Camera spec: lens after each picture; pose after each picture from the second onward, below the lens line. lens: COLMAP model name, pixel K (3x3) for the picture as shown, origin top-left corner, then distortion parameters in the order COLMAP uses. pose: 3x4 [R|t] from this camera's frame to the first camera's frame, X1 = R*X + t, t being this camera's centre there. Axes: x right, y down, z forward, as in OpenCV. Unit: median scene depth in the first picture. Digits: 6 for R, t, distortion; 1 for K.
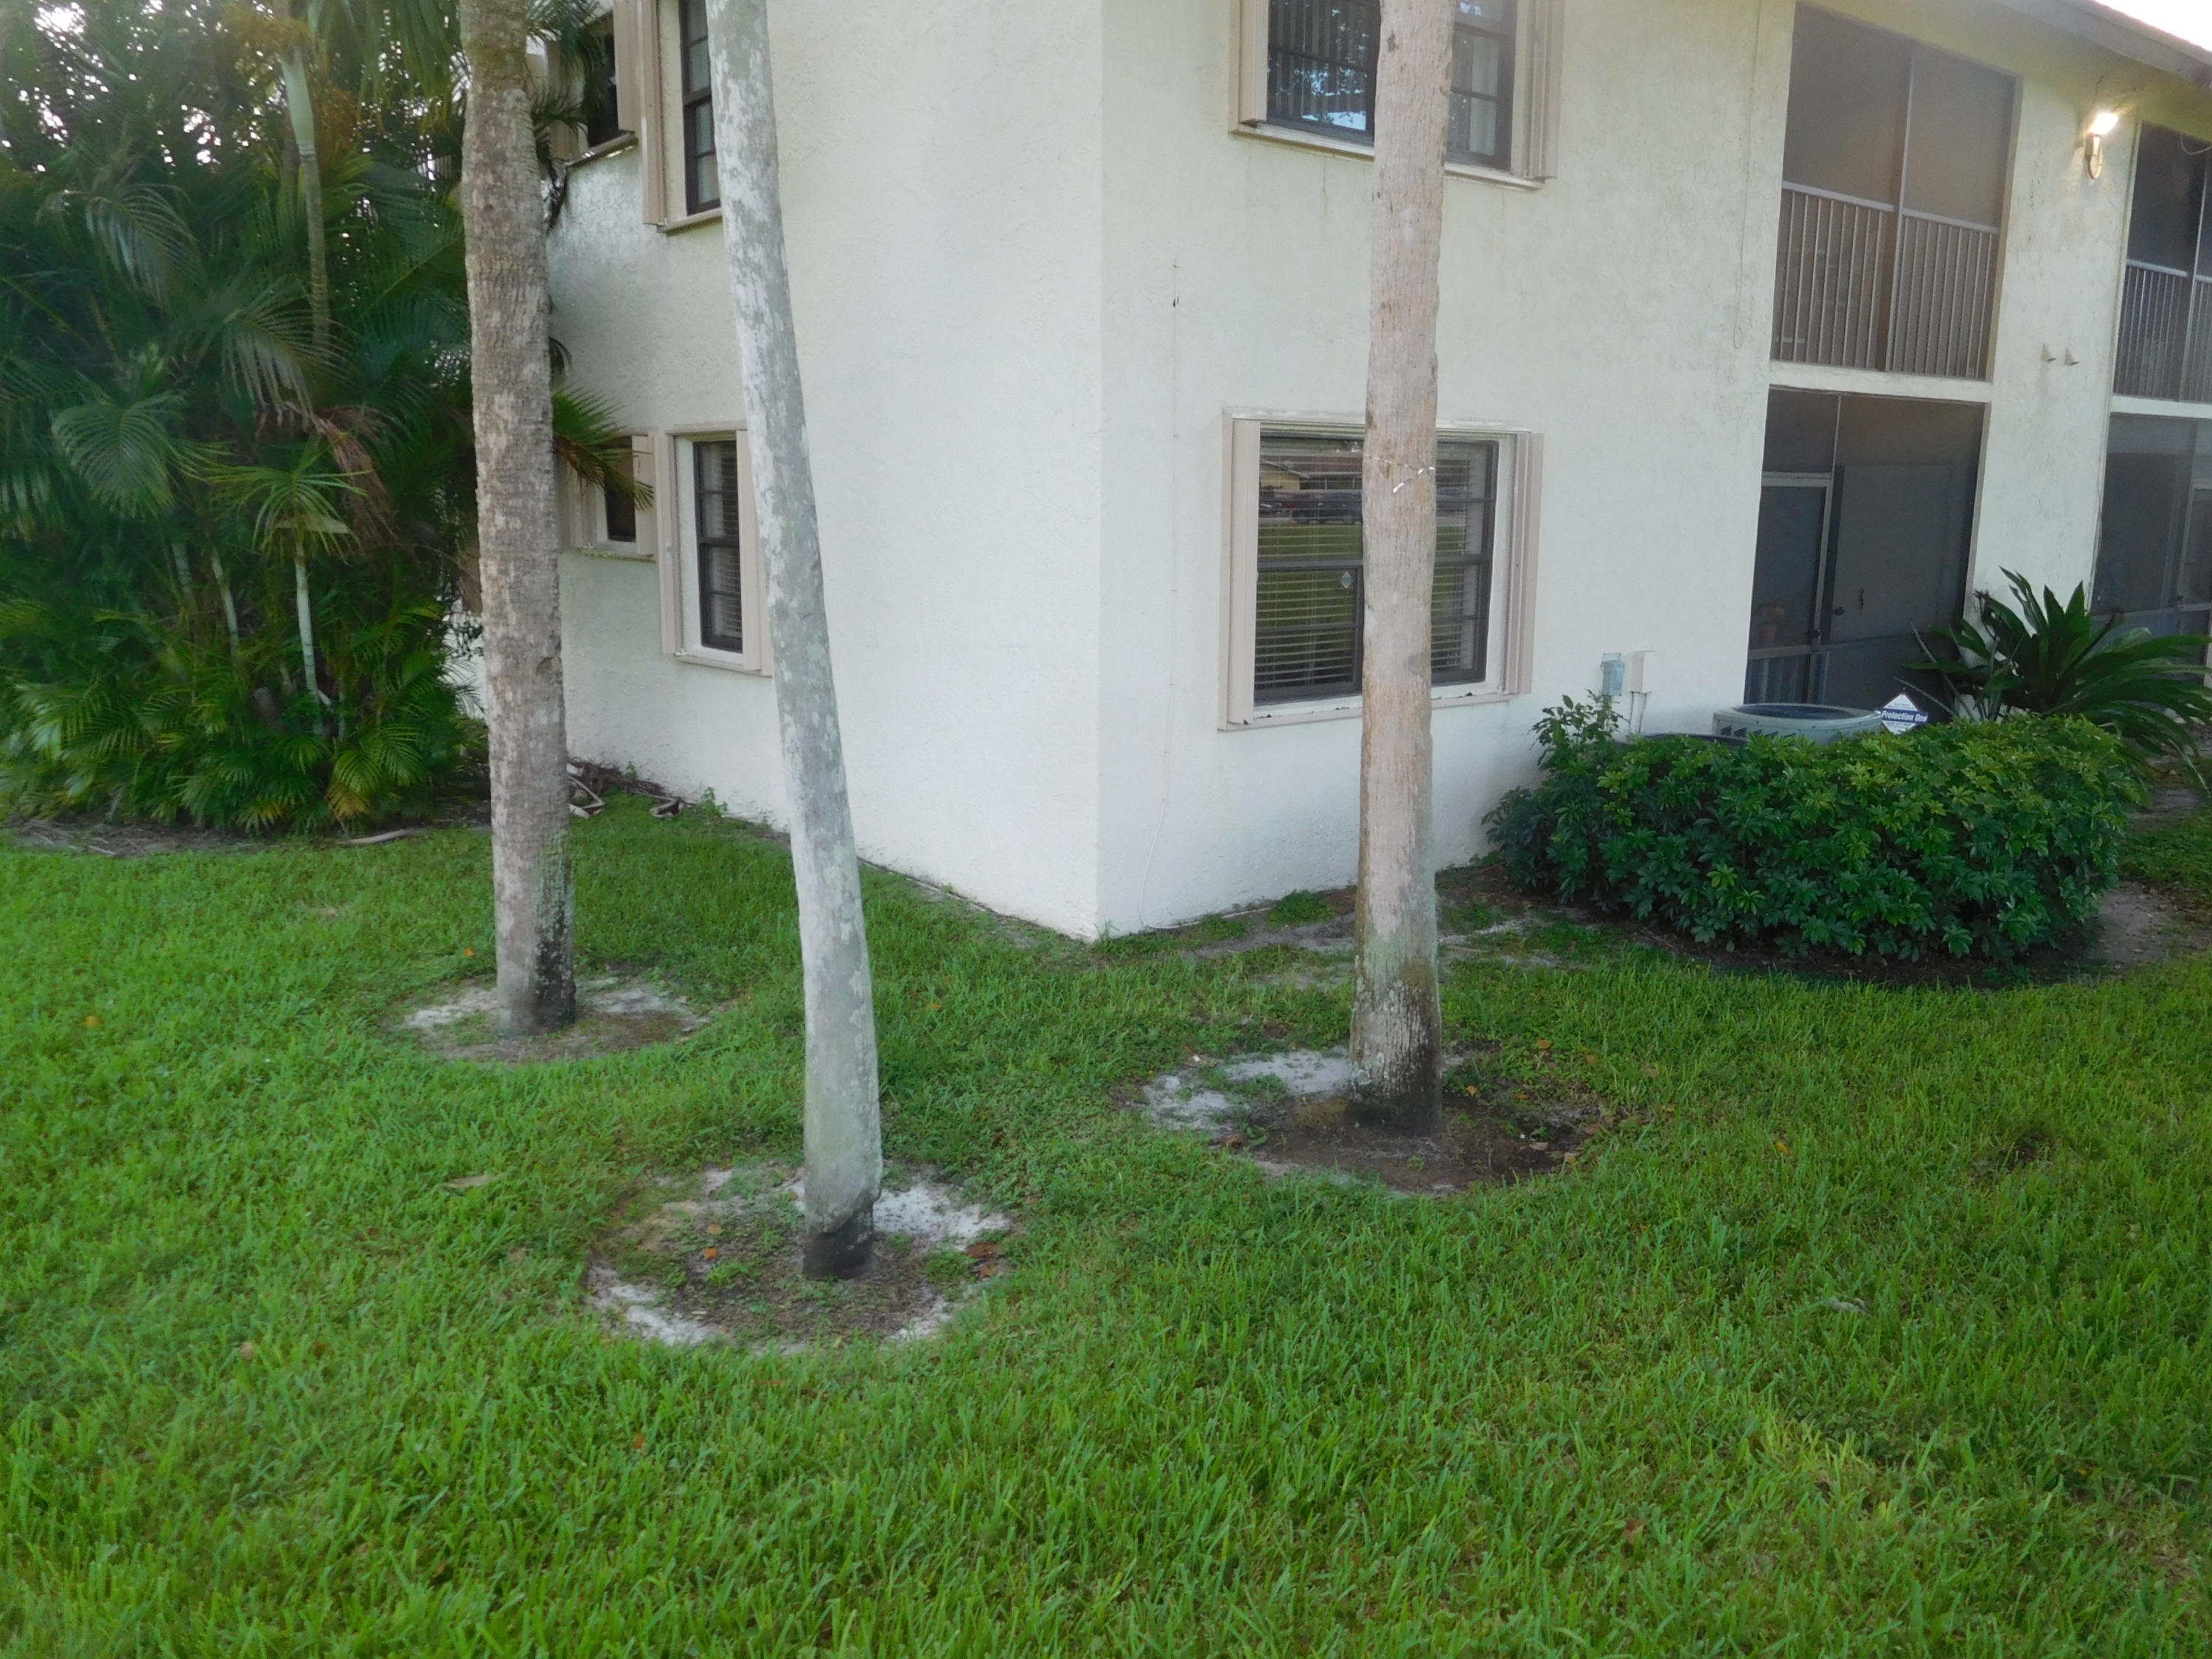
lens RADIAL K [[1680.1, 0, 1111.4], [0, 1680.1, 835.5], [0, 0, 1]] dist [-0.009727, 0.009575]
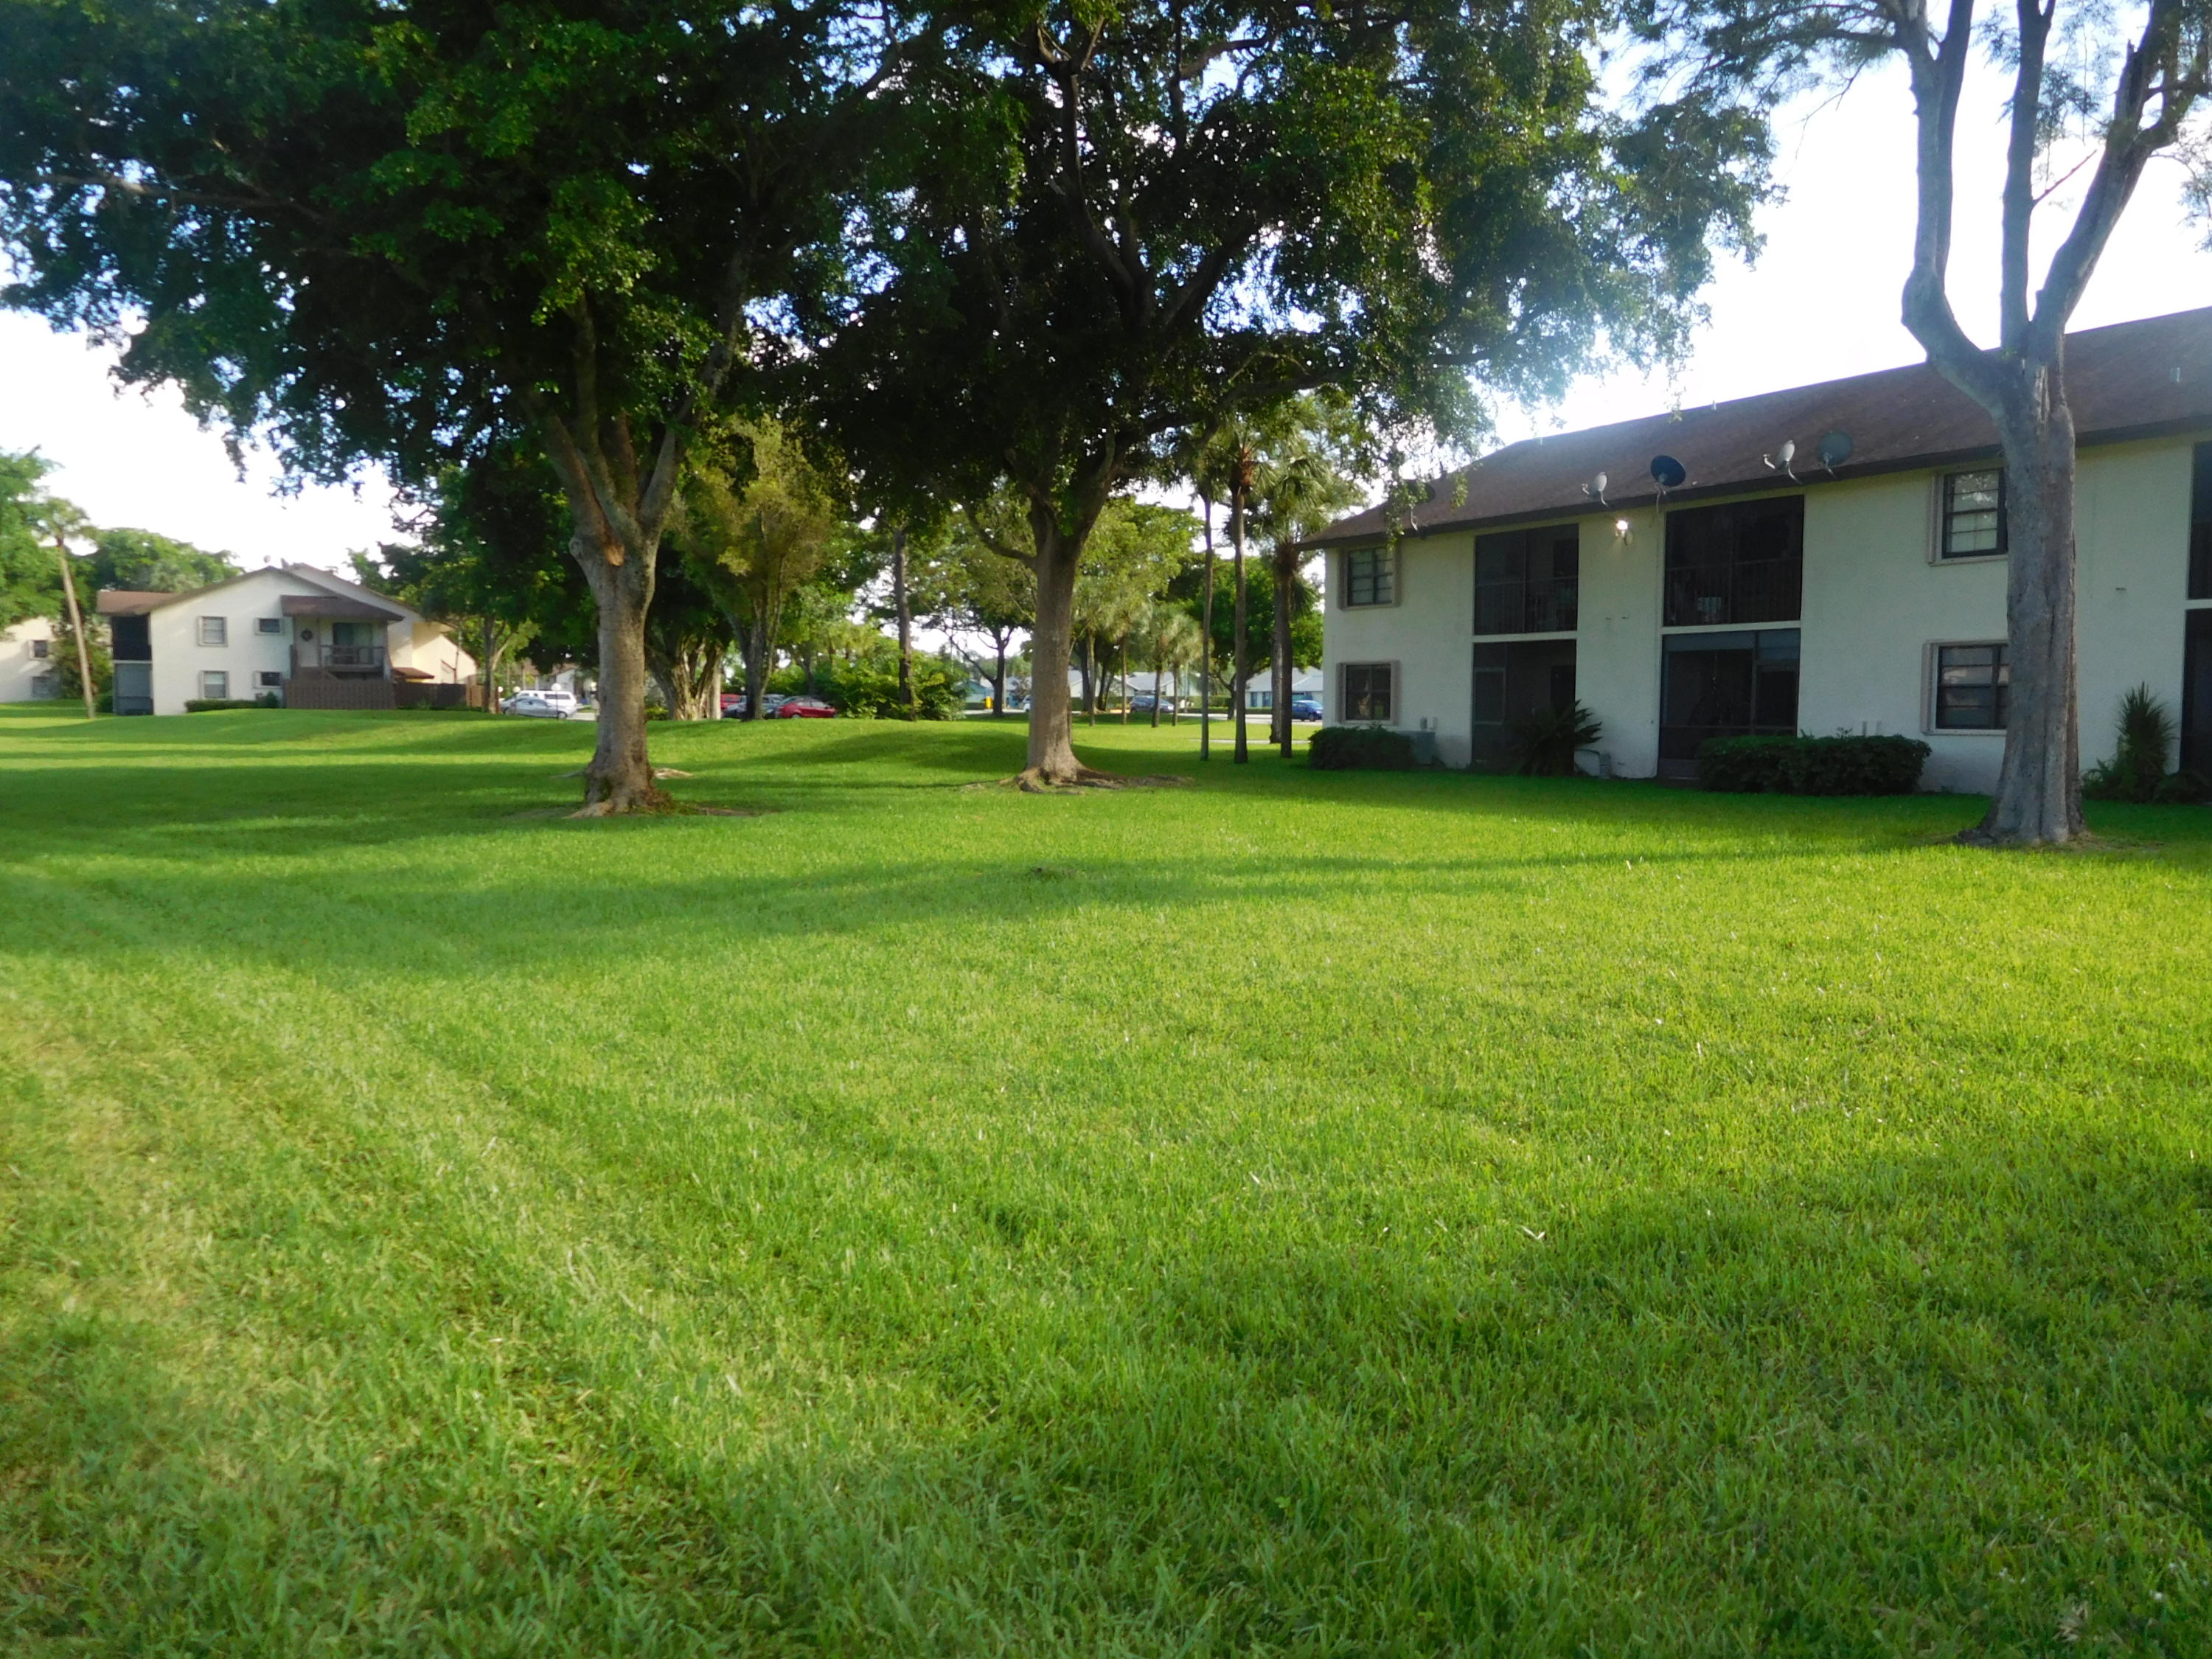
lens RADIAL K [[1680.1, 0, 1113.9], [0, 1680.1, 846.0], [0, 0, 1]] dist [-0.009727, 0.009575]
pose [[-0.149885, 0.071148, -0.986140, 5.534767], [-0.206305, 0.973202, 0.101571, -0.090628], [0.966940, 0.218670, -0.131190, 1.187957]]
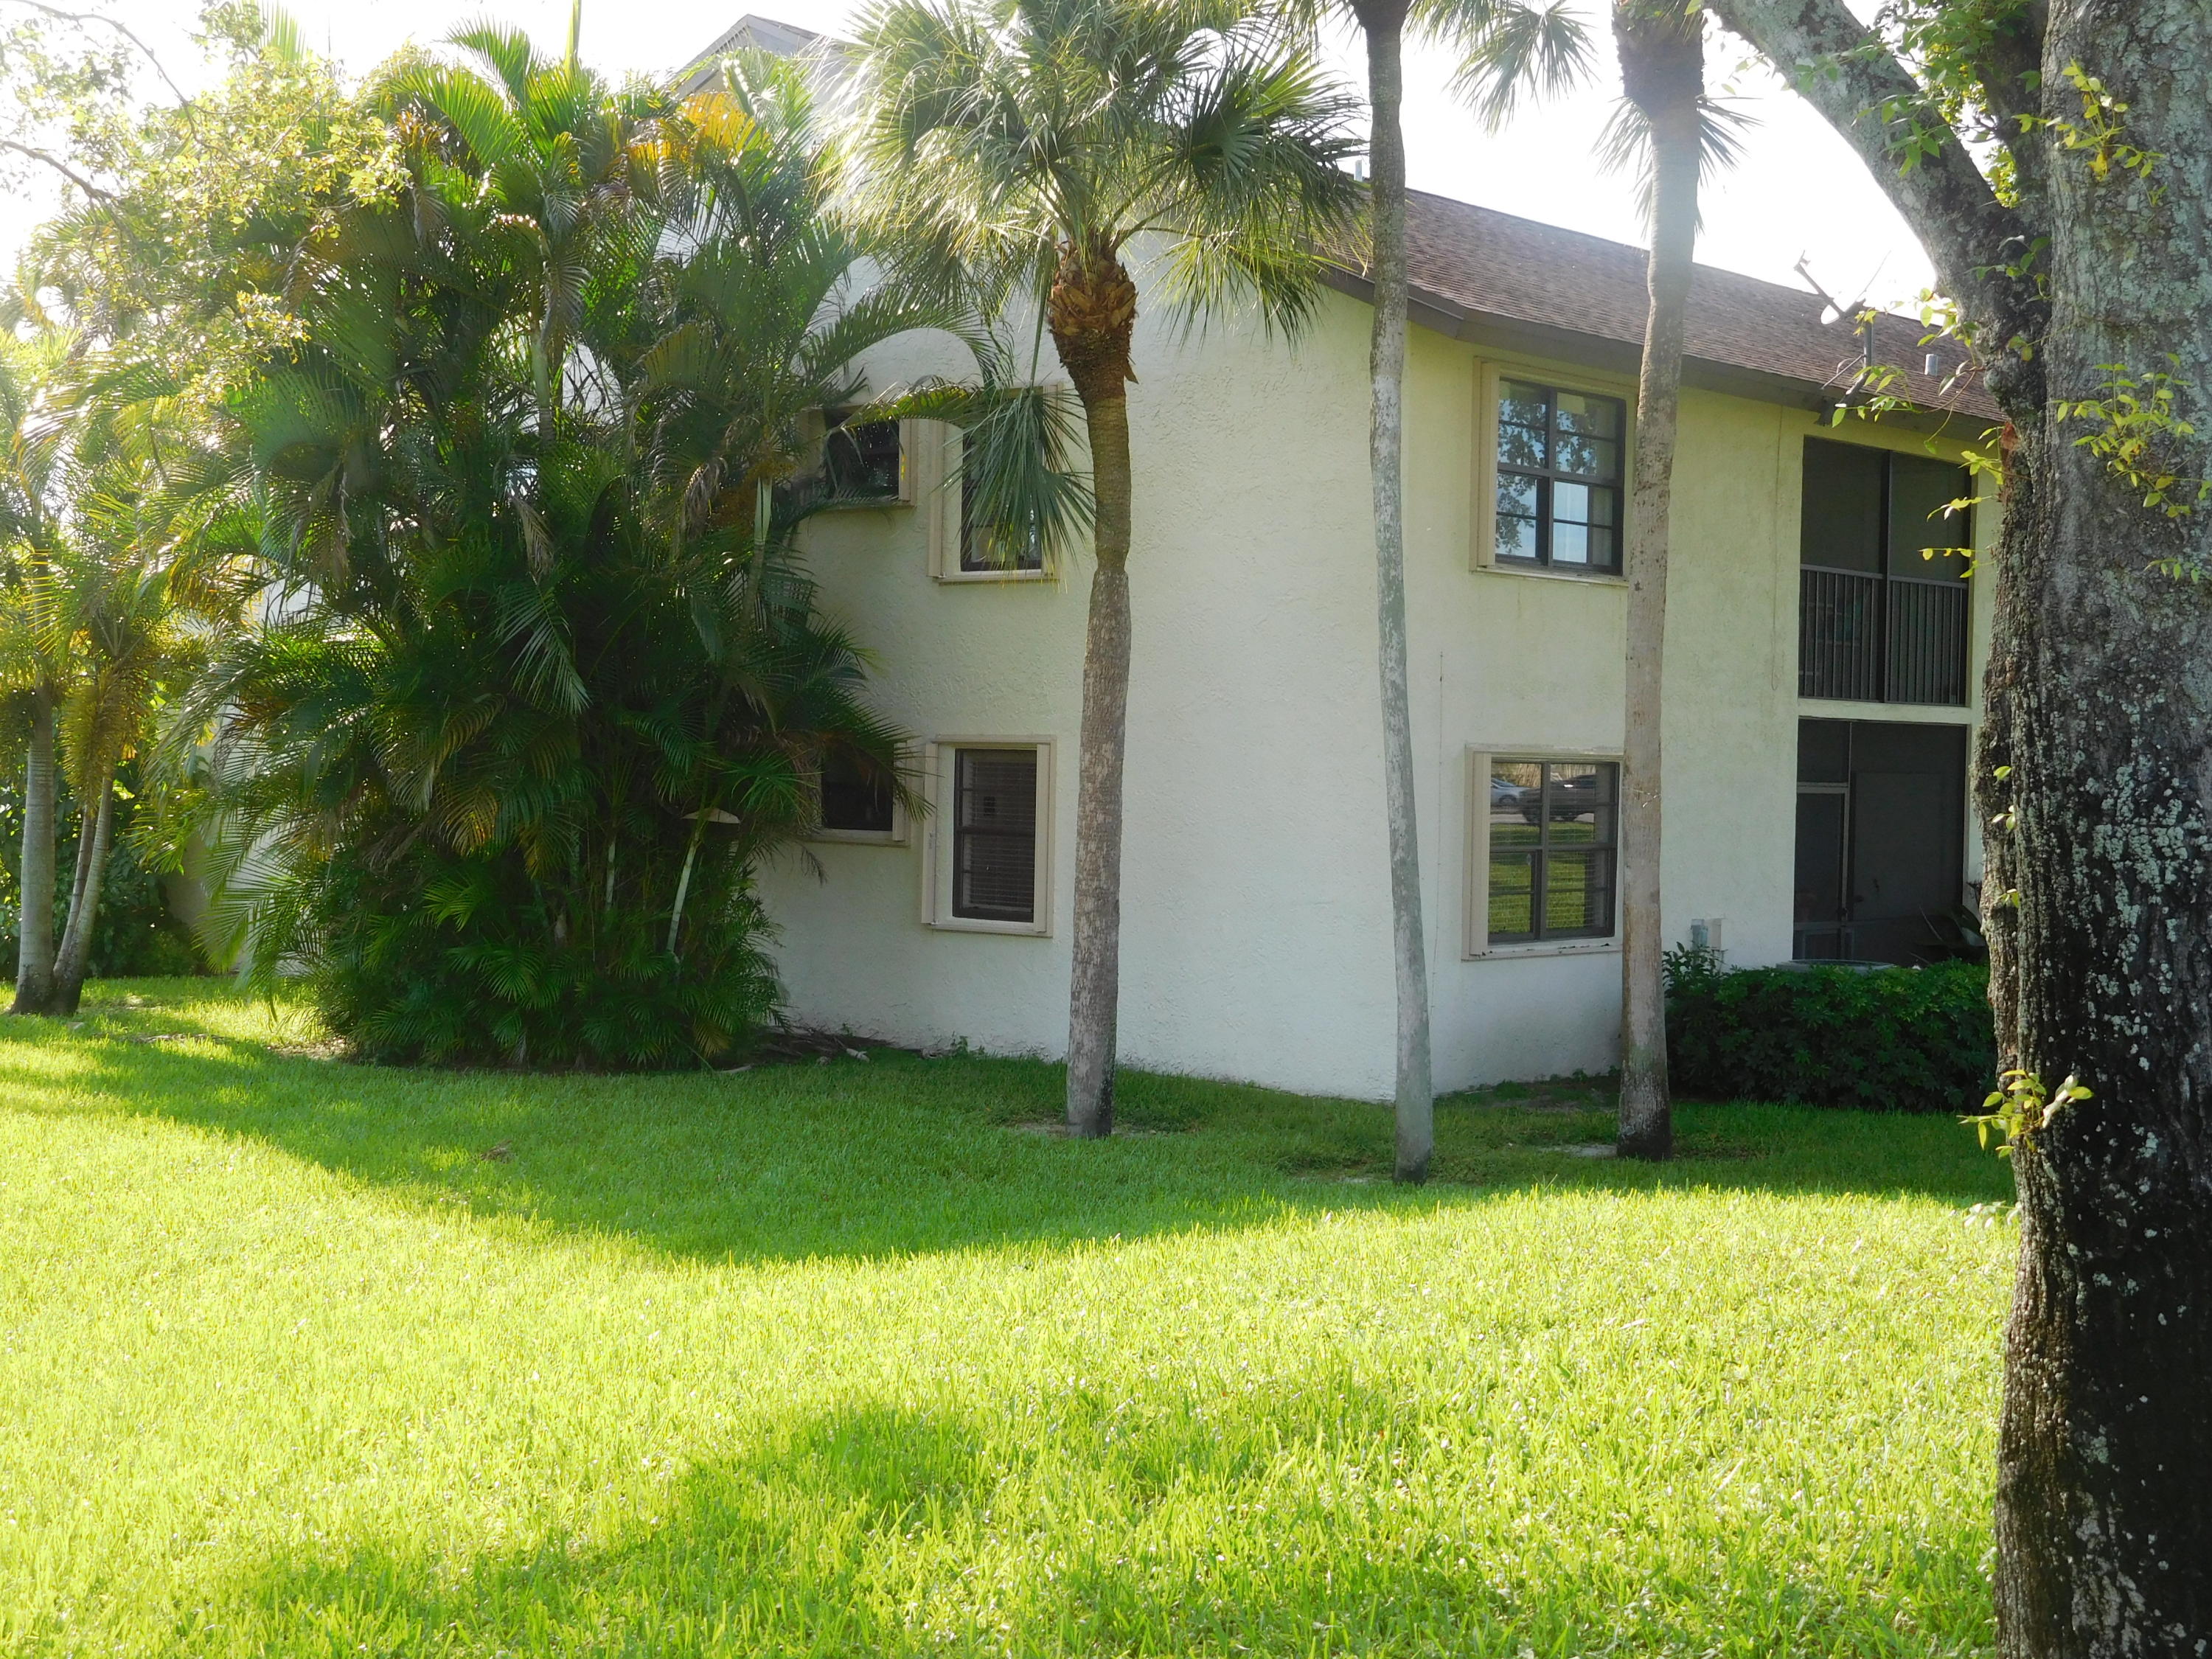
lens RADIAL K [[2974.1, 0, 1116.7], [0, 2974.1, 844.9], [0, 0, 1]] dist [0.046419, 0.000000]
pose [[0.985935, 0.008423, 0.166918, -0.707033], [0.020133, 0.985470, -0.168650, 0.284472], [-0.165913, 0.169638, 0.971440, -1.566103]]
